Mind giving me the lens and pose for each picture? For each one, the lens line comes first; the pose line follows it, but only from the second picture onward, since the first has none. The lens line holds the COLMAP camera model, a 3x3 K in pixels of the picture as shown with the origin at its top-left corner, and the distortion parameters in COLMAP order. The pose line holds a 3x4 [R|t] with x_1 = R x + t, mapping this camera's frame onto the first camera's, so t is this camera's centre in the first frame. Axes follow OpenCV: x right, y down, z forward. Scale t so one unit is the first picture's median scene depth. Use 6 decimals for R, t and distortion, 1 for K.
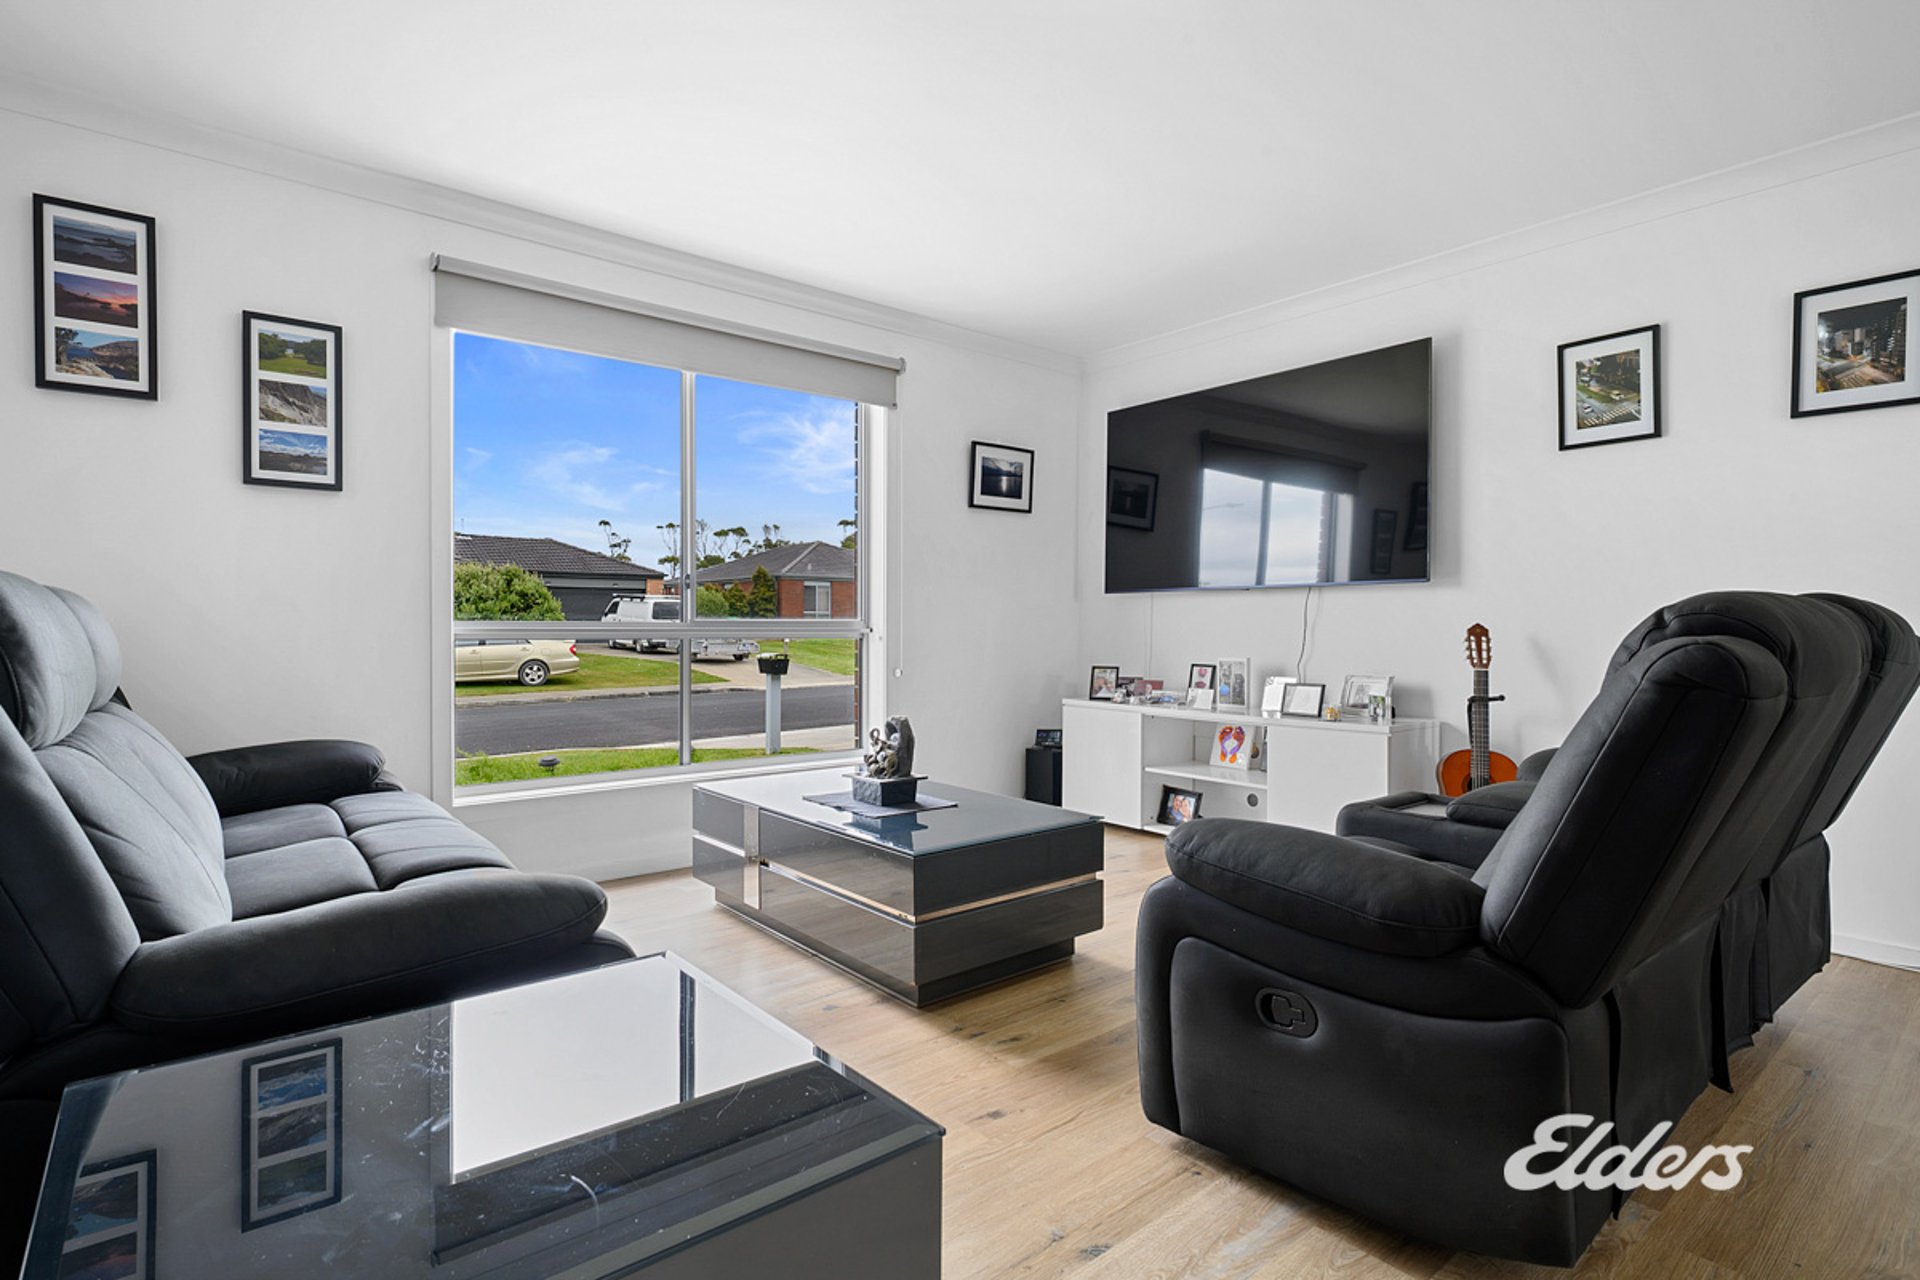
lens RADIAL K [[948.0, 0, 960.7], [0, 948.0, 634.2], [0, 0, 1]] dist [-0.001796, -0.001086]
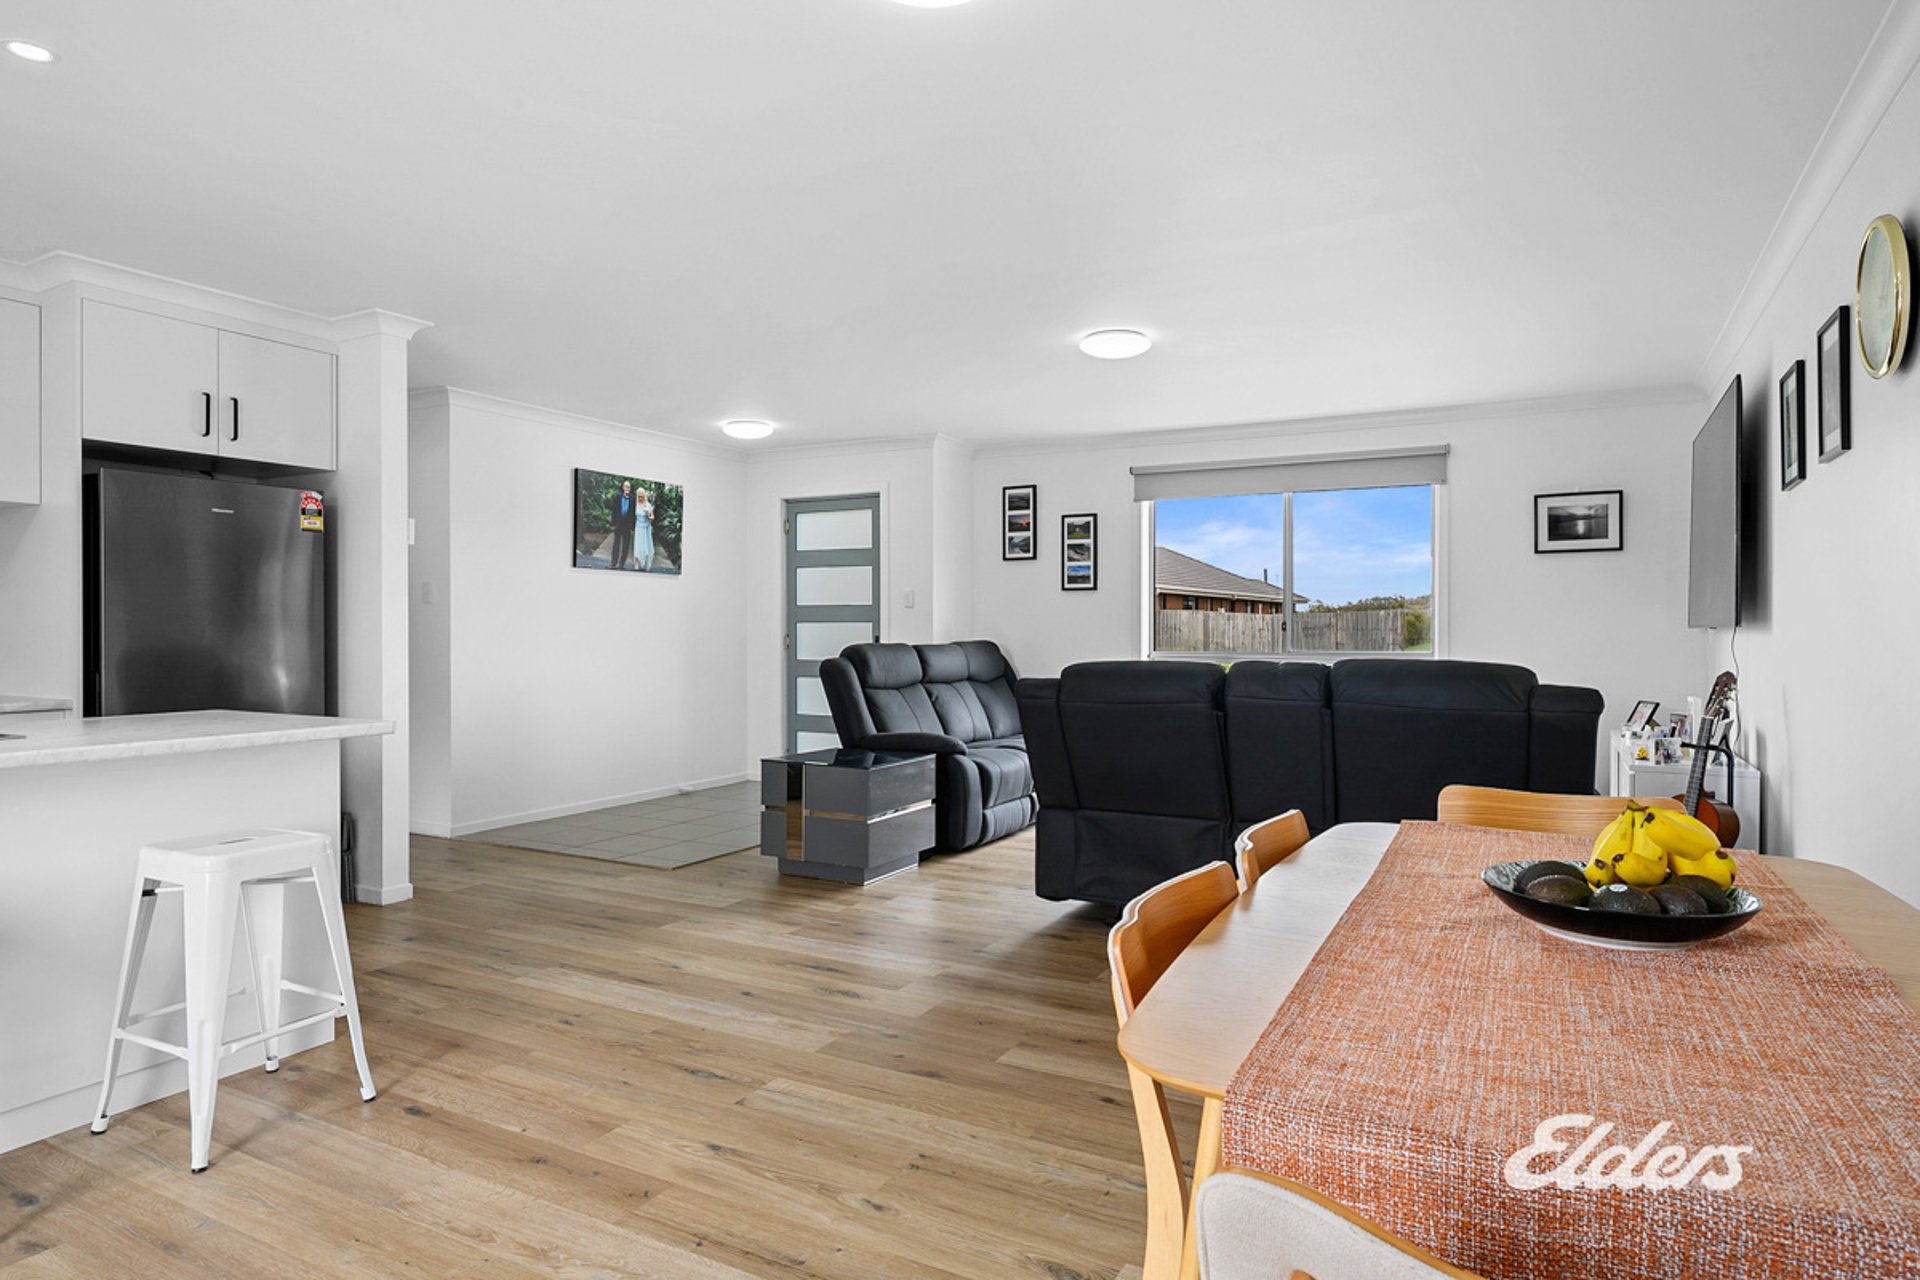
lens RADIAL K [[1097.6, 0, 961.2], [0, 1097.6, 632.1], [0, 0, 1]] dist [-0.000034, 0.000001]
pose [[0.365737, 0.000380, -0.930718, 1.566754], [-0.008309, 0.999961, -0.002857, -0.048771], [0.930681, 0.008778, 0.365726, -0.186025]]
